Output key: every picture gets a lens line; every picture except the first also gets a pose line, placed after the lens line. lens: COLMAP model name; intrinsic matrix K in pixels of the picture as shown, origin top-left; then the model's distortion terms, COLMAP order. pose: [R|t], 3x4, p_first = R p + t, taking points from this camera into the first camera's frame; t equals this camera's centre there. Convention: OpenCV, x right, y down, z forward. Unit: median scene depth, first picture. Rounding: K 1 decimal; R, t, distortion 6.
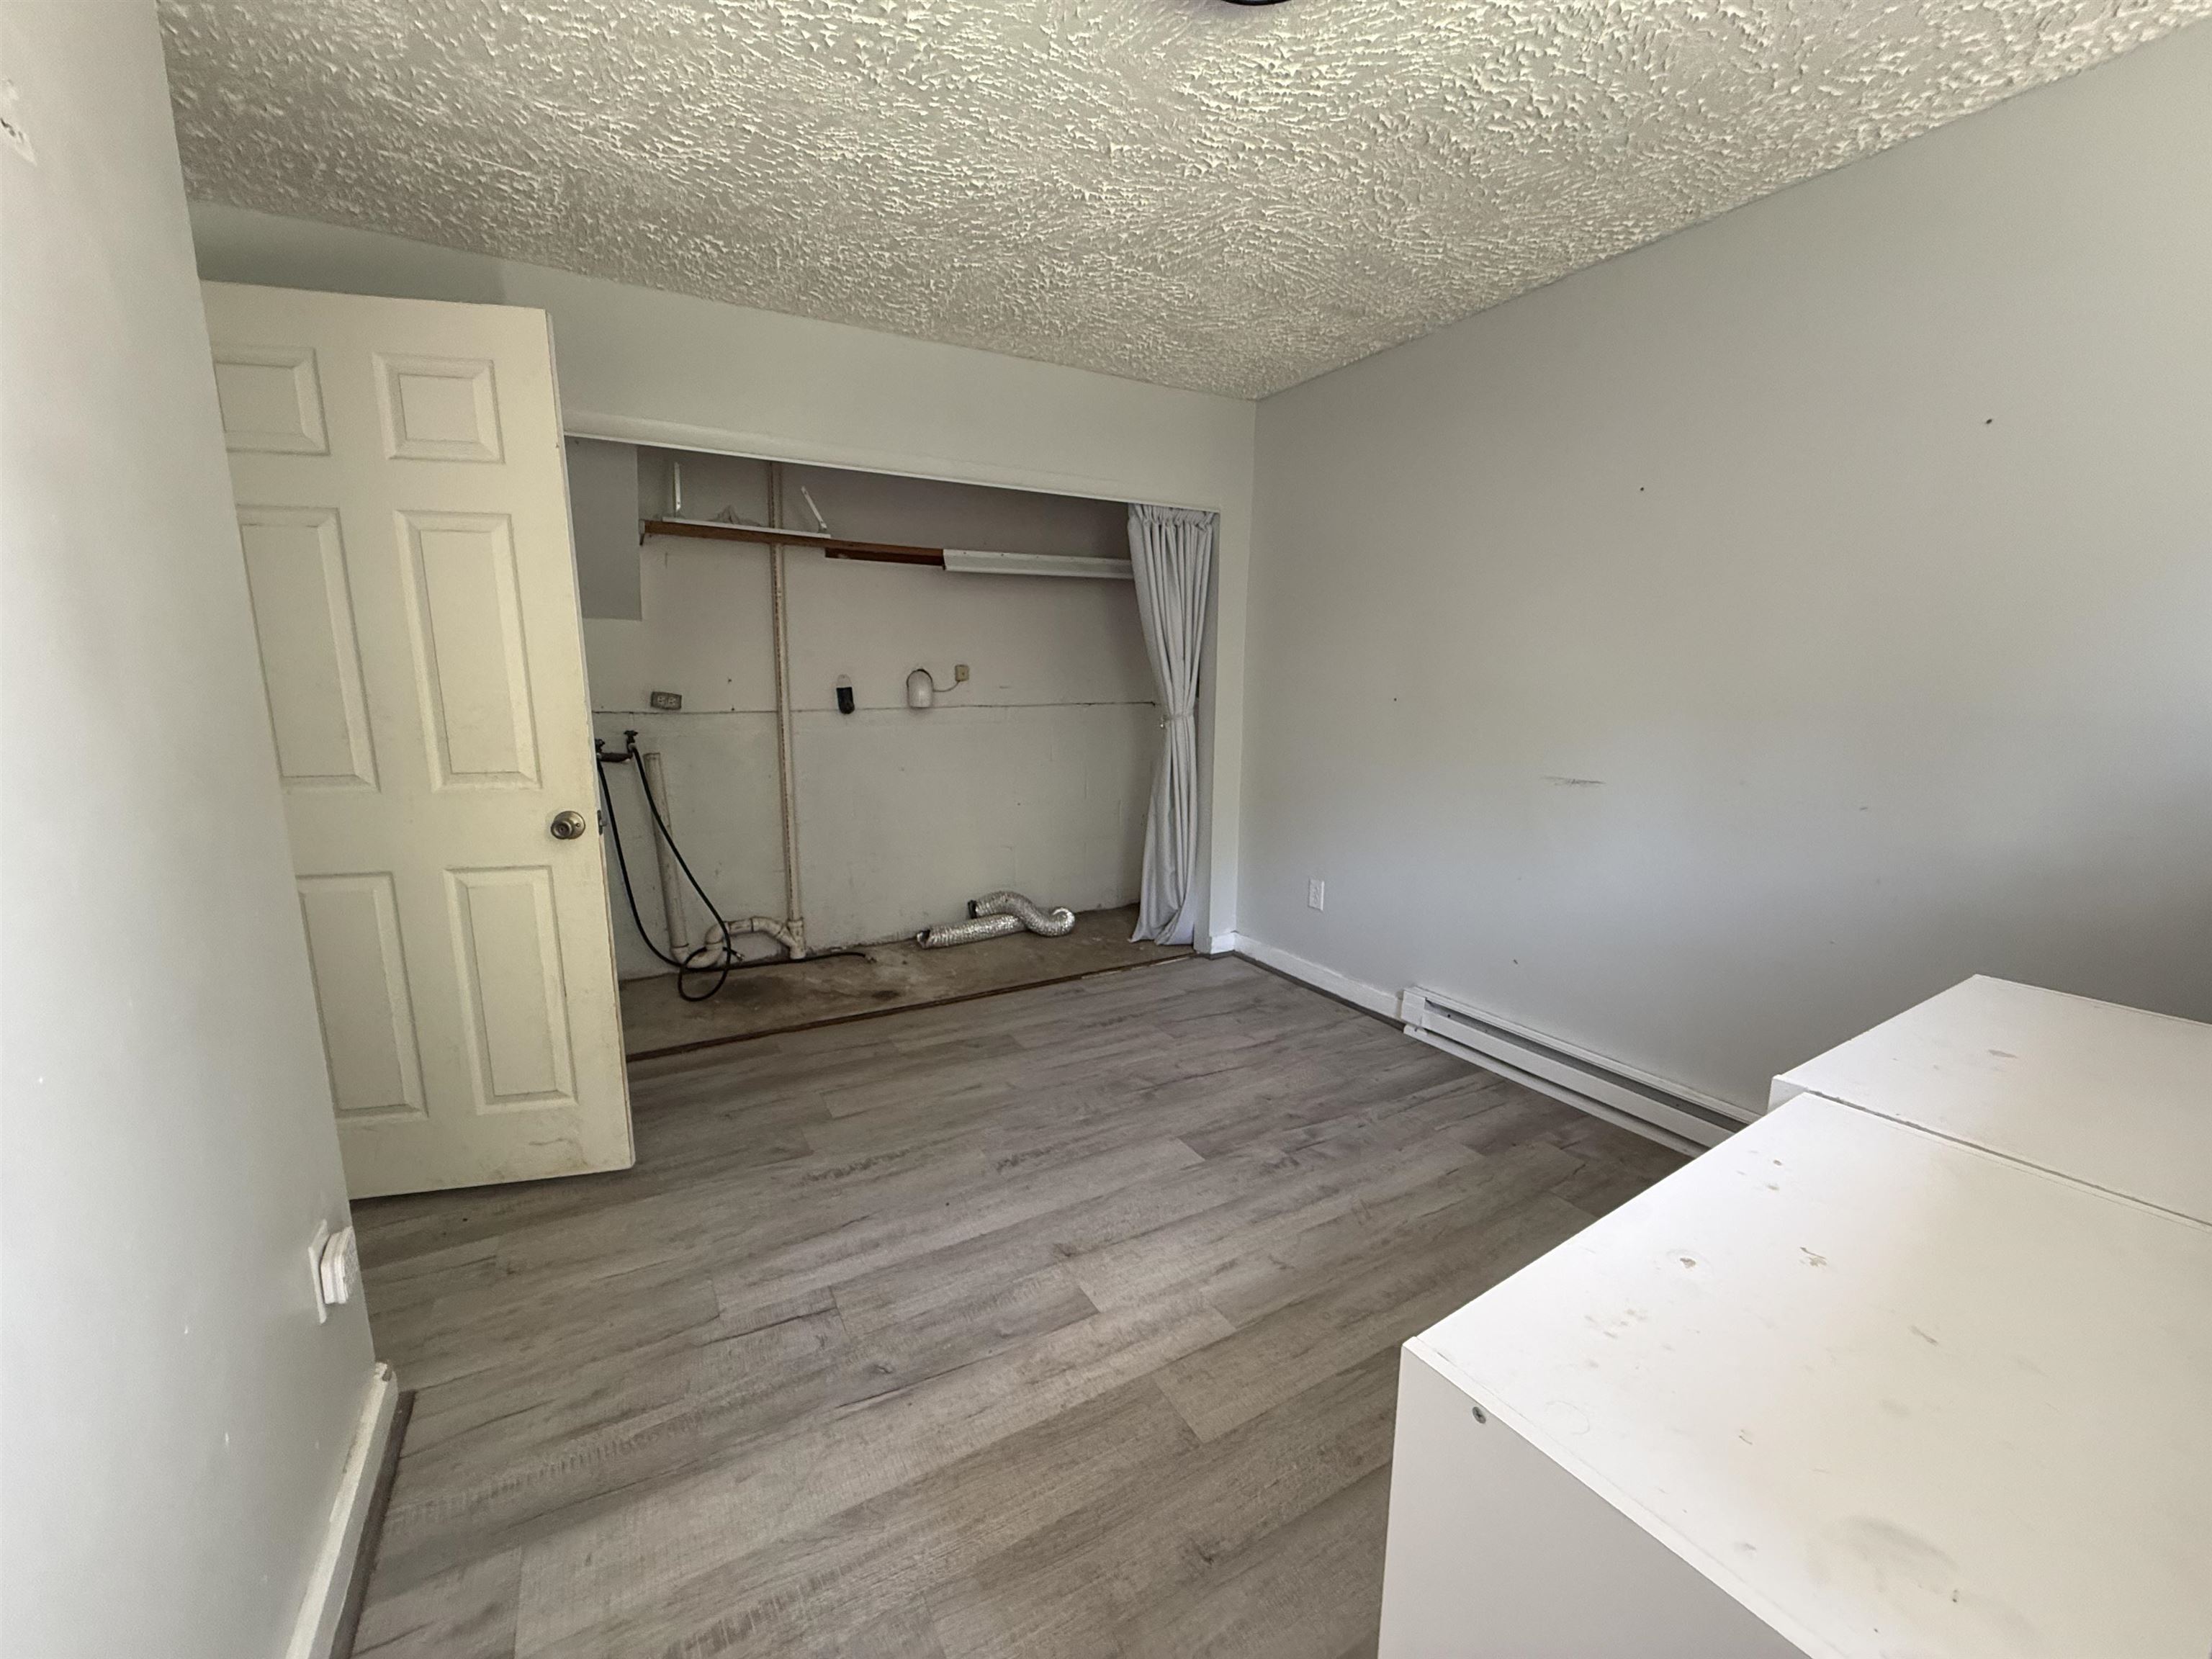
lens RADIAL K [[880.8, 0, 1099.8], [0, 880.8, 833.1], [0, 0, 1]] dist [0.002187, -0.000195]
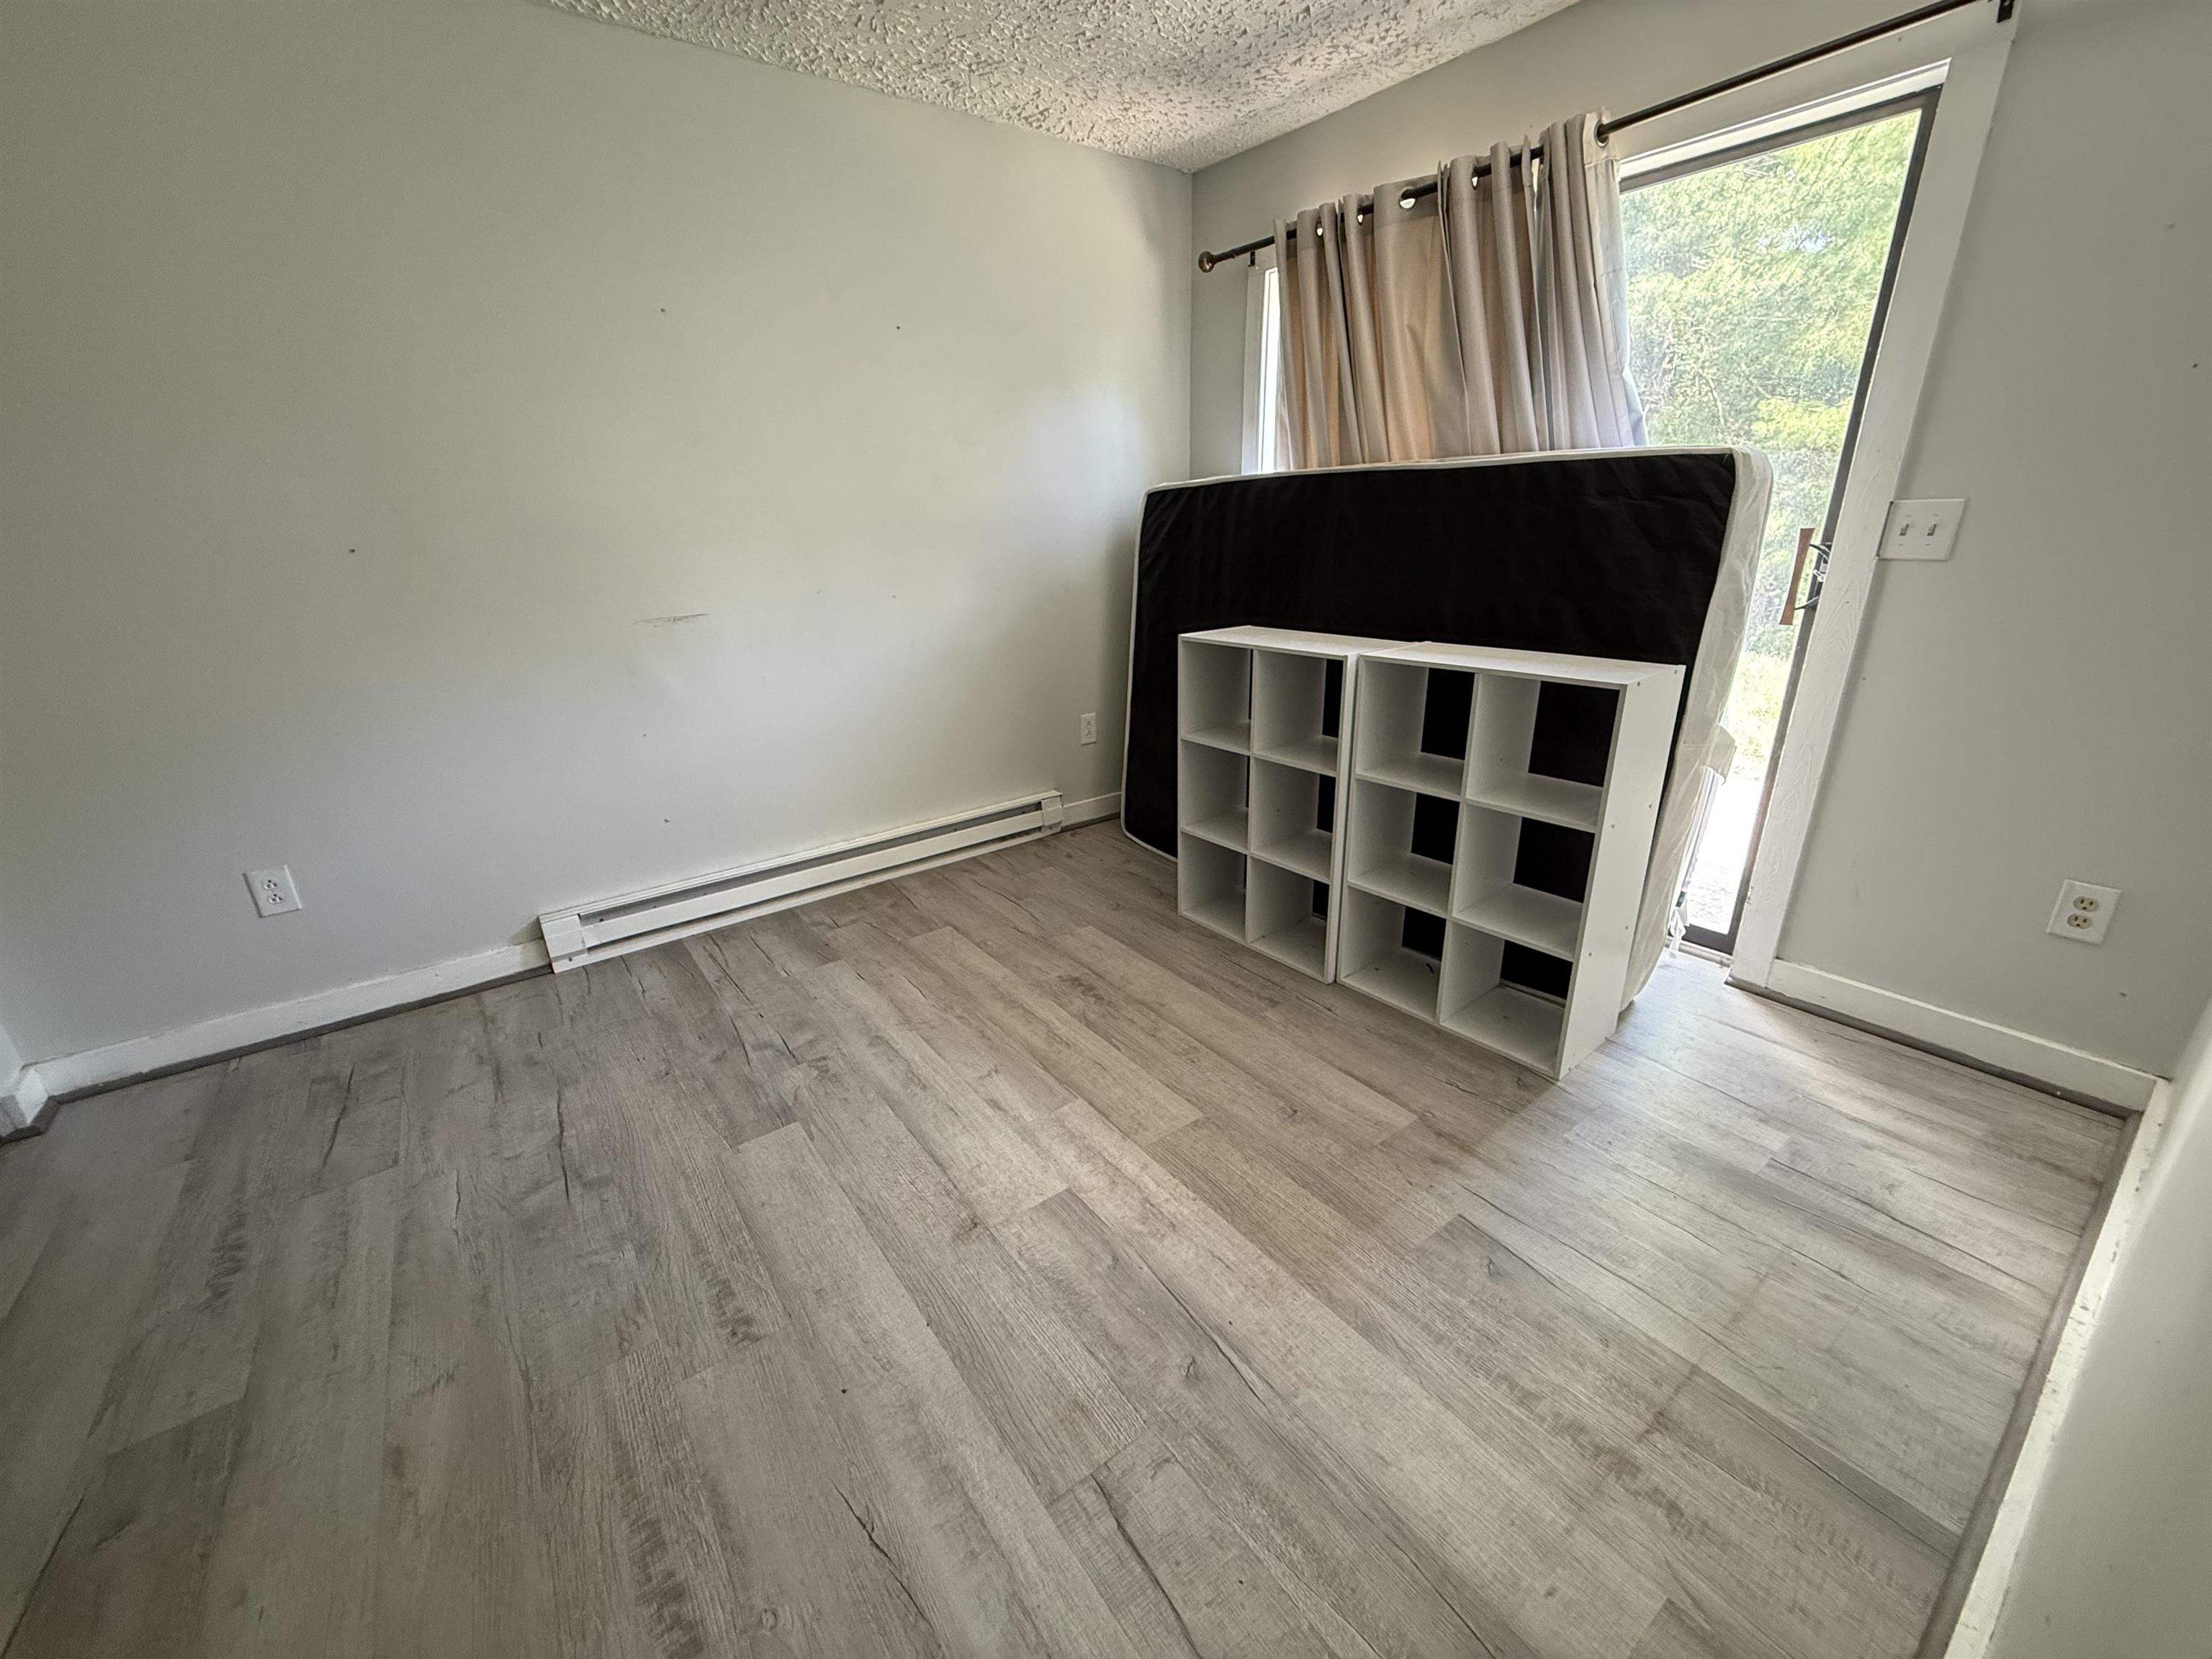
lens RADIAL K [[880.8, 0, 1105.6], [0, 880.8, 826.0], [0, 0, 1]] dist [0.002187, -0.000195]
pose [[-0.119431, -0.327724, 0.937194, -0.655793], [0.208199, 0.914696, 0.346388, -0.110153], [-0.970768, 0.236492, -0.041011, 0.784207]]
